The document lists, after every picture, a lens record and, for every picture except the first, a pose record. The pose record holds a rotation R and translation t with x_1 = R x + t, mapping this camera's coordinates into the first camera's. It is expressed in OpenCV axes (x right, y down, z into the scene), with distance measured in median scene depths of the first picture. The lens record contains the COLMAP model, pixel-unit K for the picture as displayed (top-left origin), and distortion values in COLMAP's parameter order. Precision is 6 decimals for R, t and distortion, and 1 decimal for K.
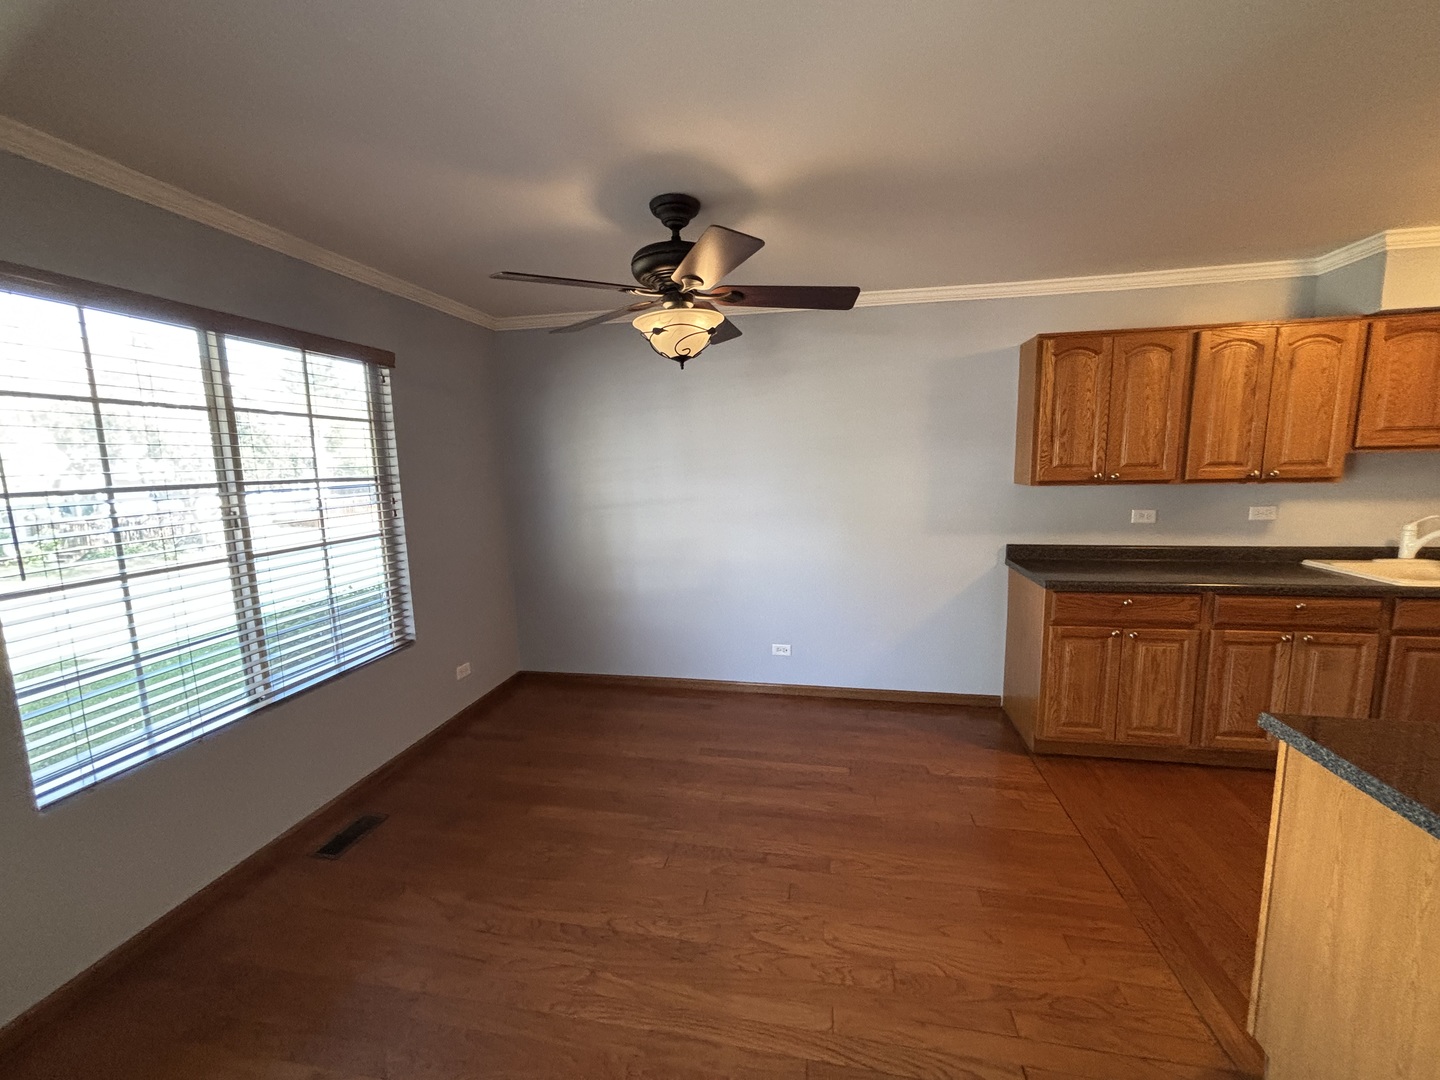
lens RADIAL K [[584.3, 0, 699.7], [0, 584.3, 543.4], [0, 0, 1]] dist [0.016681, -0.000669]
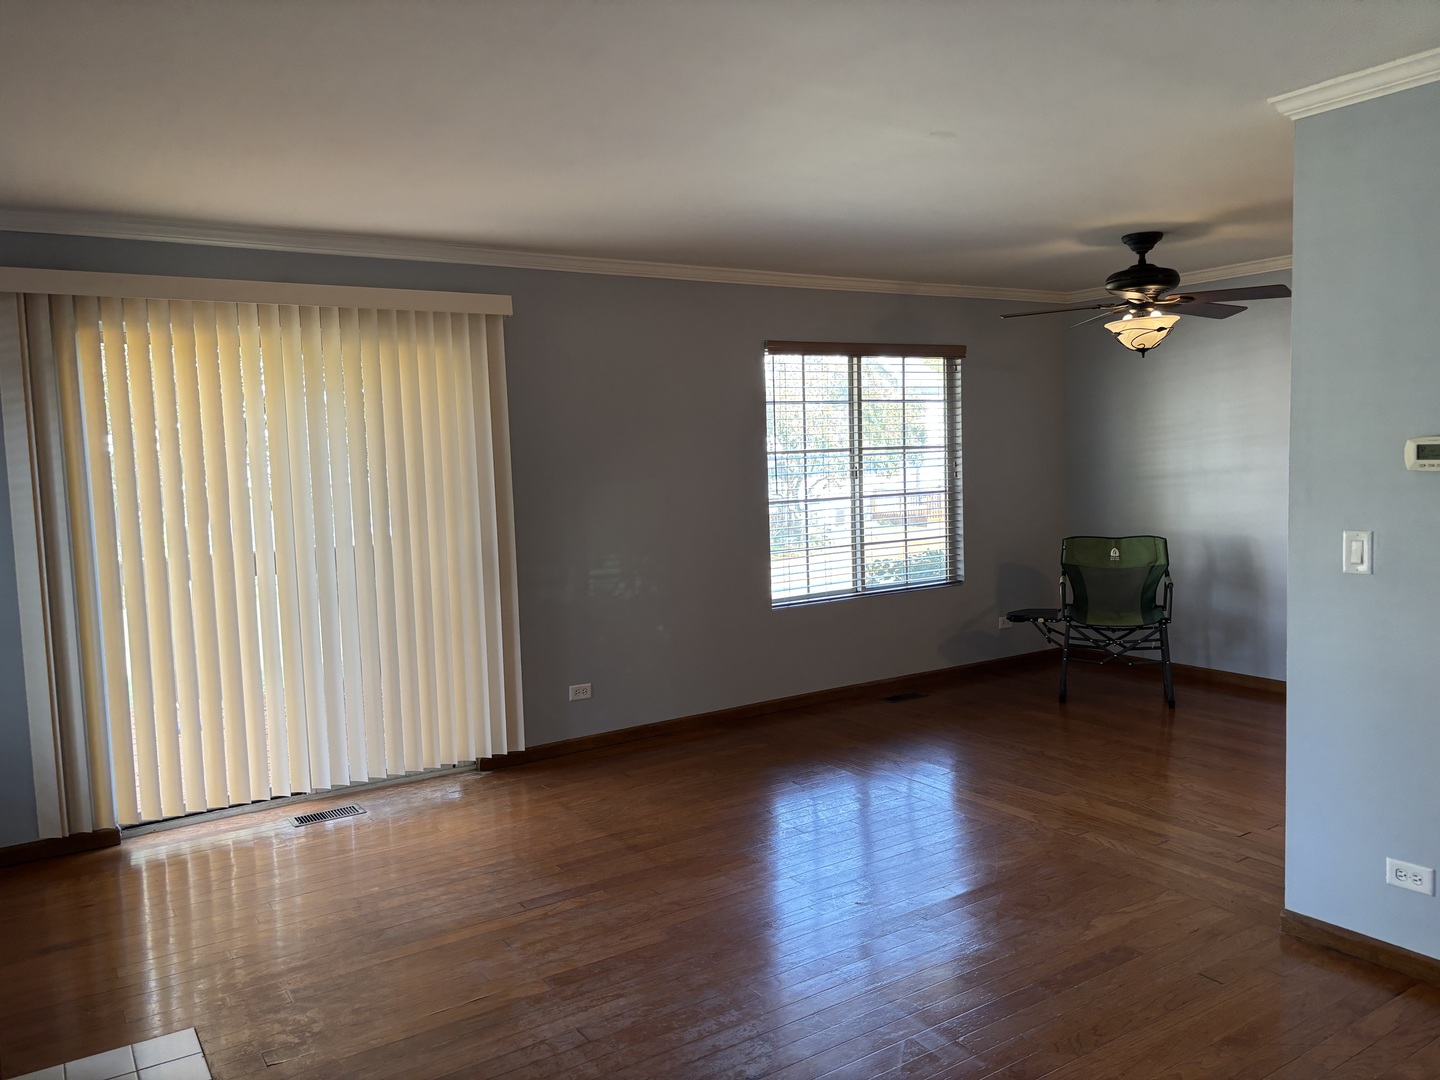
lens RADIAL K [[1083.2, 0, 712.9], [0, 1083.2, 548.1], [0, 0, 1]] dist [0.009617, -0.001772]
pose [[0.708628, 0.062061, -0.702847, 0.950702], [-0.082102, 0.996610, 0.005222, 0.172931], [0.700789, 0.054004, 0.711322, -1.265369]]
